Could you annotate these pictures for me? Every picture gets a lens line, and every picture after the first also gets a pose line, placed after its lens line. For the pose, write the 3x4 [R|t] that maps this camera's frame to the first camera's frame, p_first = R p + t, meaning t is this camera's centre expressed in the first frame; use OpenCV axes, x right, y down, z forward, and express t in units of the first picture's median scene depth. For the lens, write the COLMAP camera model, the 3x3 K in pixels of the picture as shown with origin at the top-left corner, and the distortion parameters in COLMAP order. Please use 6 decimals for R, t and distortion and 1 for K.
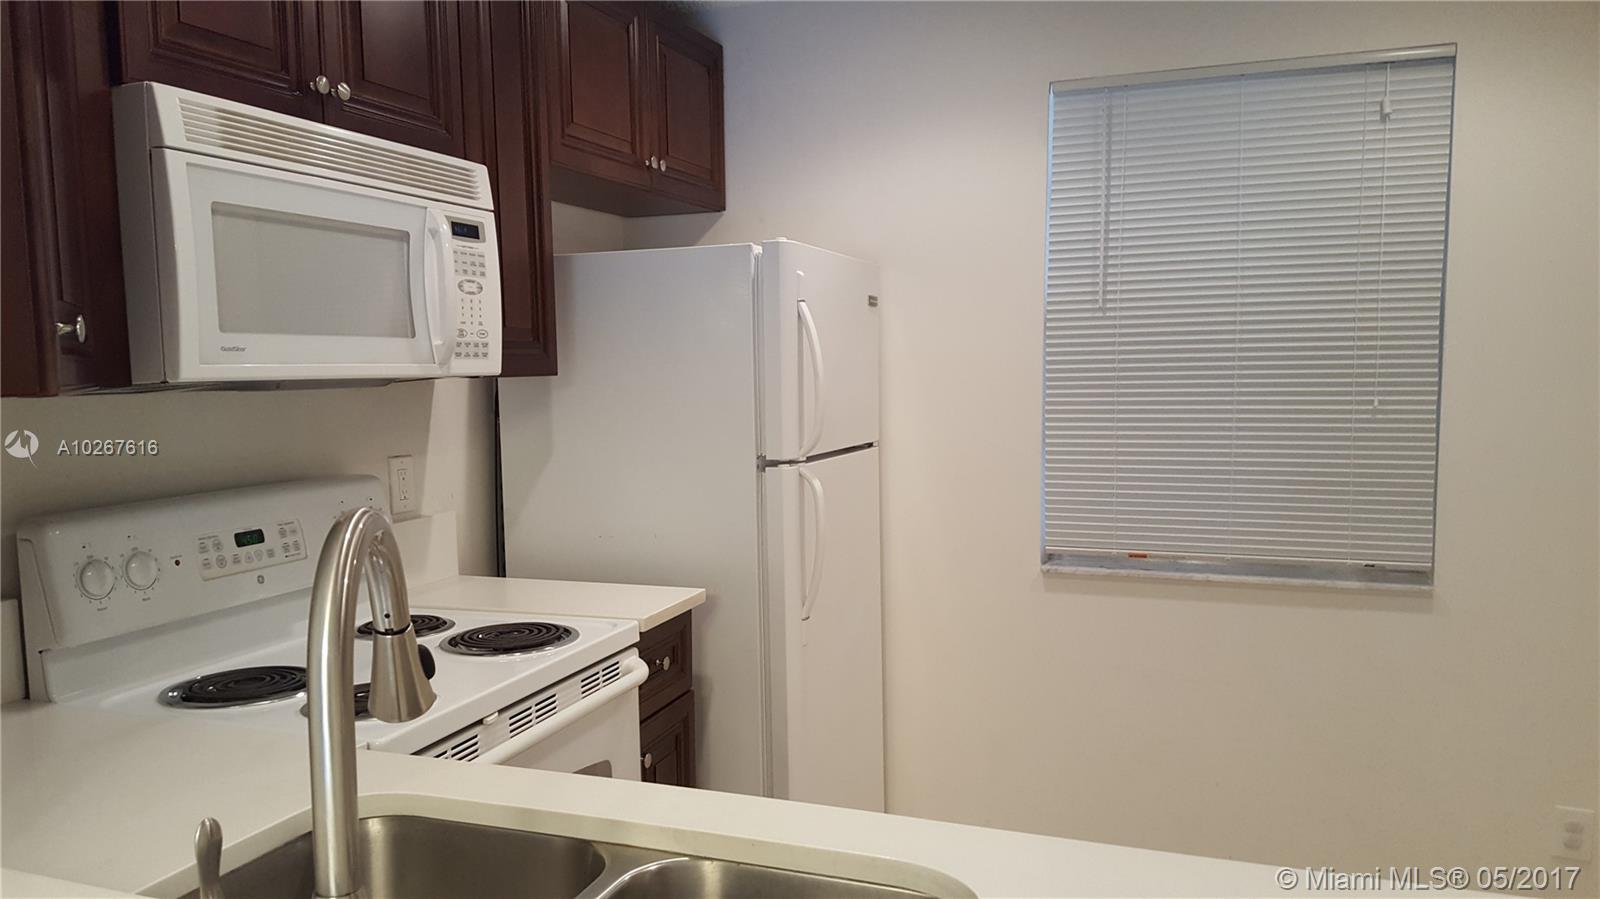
lens RADIAL K [[1178.3, 0, 775.0], [0, 1178.3, 495.0], [0, 0, 1]] dist [0.030063, -0.033474]
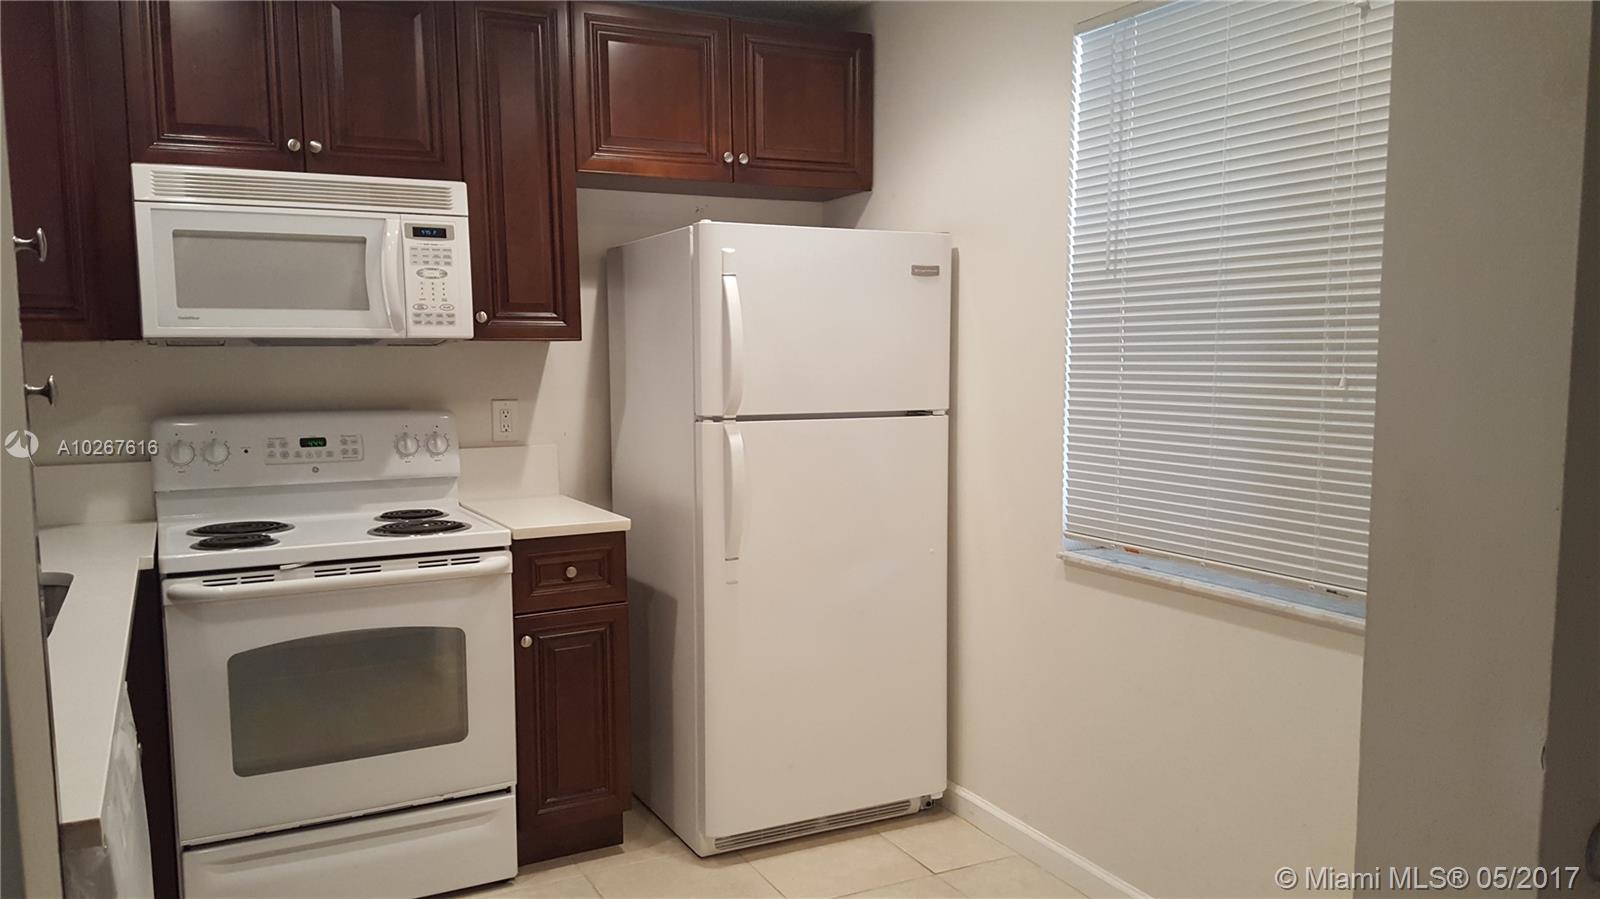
lens RADIAL K [[1178.3, 0, 805.9], [0, 1178.3, 481.6], [0, 0, 1]] dist [0.030063, -0.033474]
pose [[0.751477, 0.083805, -0.654415, 1.005174], [-0.078376, 0.996215, 0.037575, -0.019972], [0.655087, 0.023054, 0.755202, 0.250469]]
